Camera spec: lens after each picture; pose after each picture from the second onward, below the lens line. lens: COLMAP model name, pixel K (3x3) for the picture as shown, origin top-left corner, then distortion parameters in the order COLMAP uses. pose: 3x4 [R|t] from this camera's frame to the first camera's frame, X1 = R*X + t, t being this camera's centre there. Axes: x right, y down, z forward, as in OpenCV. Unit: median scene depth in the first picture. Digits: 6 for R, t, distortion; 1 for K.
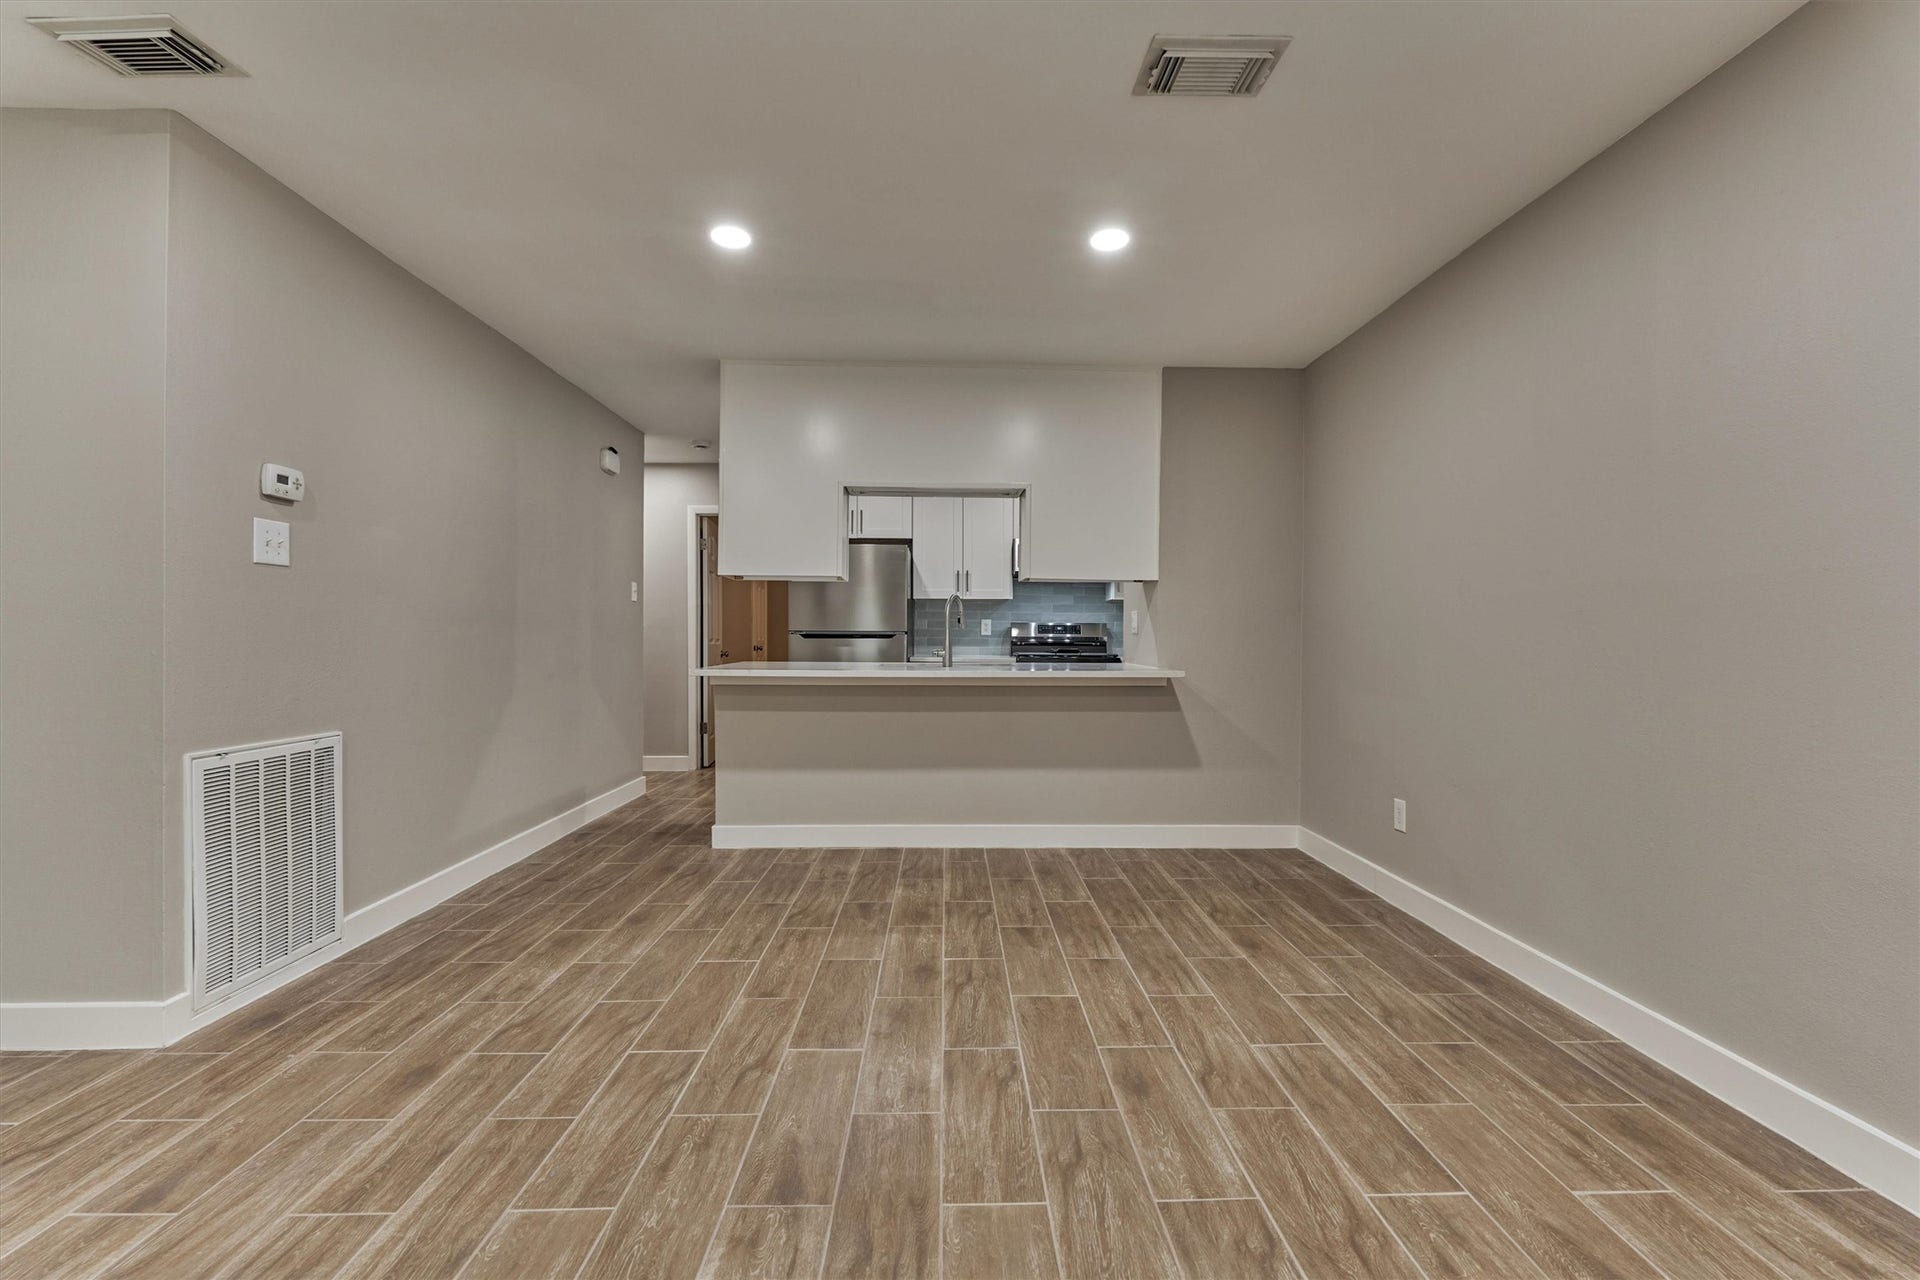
lens RADIAL K [[850.9, 0, 960.7], [0, 850.9, 642.7], [0, 0, 1]] dist [0.000057, 0.000051]
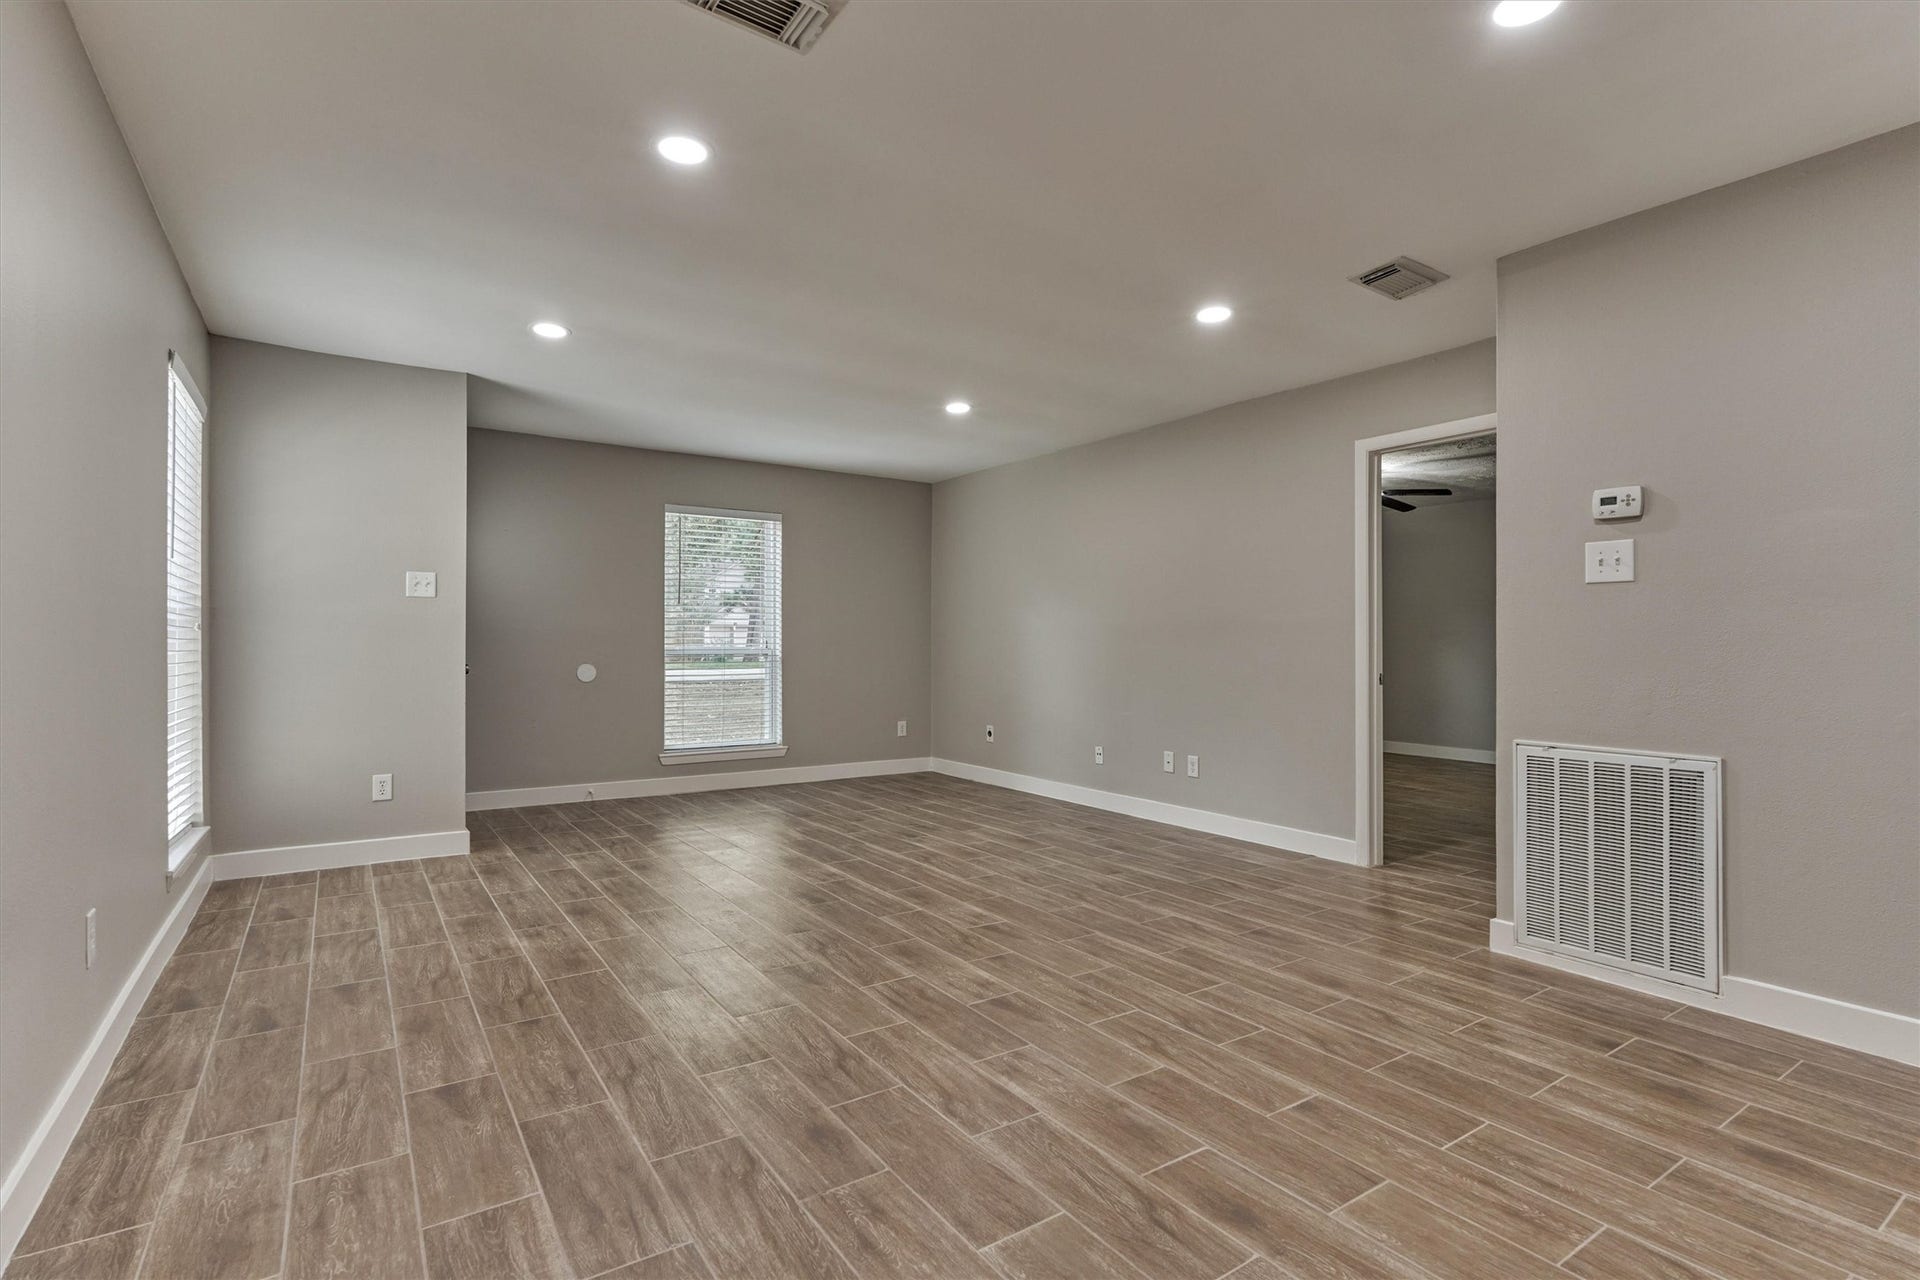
lens RADIAL K [[915.5, 0, 959.5], [0, 915.5, 642.3], [0, 0, 1]] dist [0.001010, 0.000293]
pose [[-0.841659, -0.008872, -0.539936, 0.586006], [-0.010472, 0.999945, -0.000108, -0.009174], [0.539907, 0.005563, -0.841706, 1.805761]]
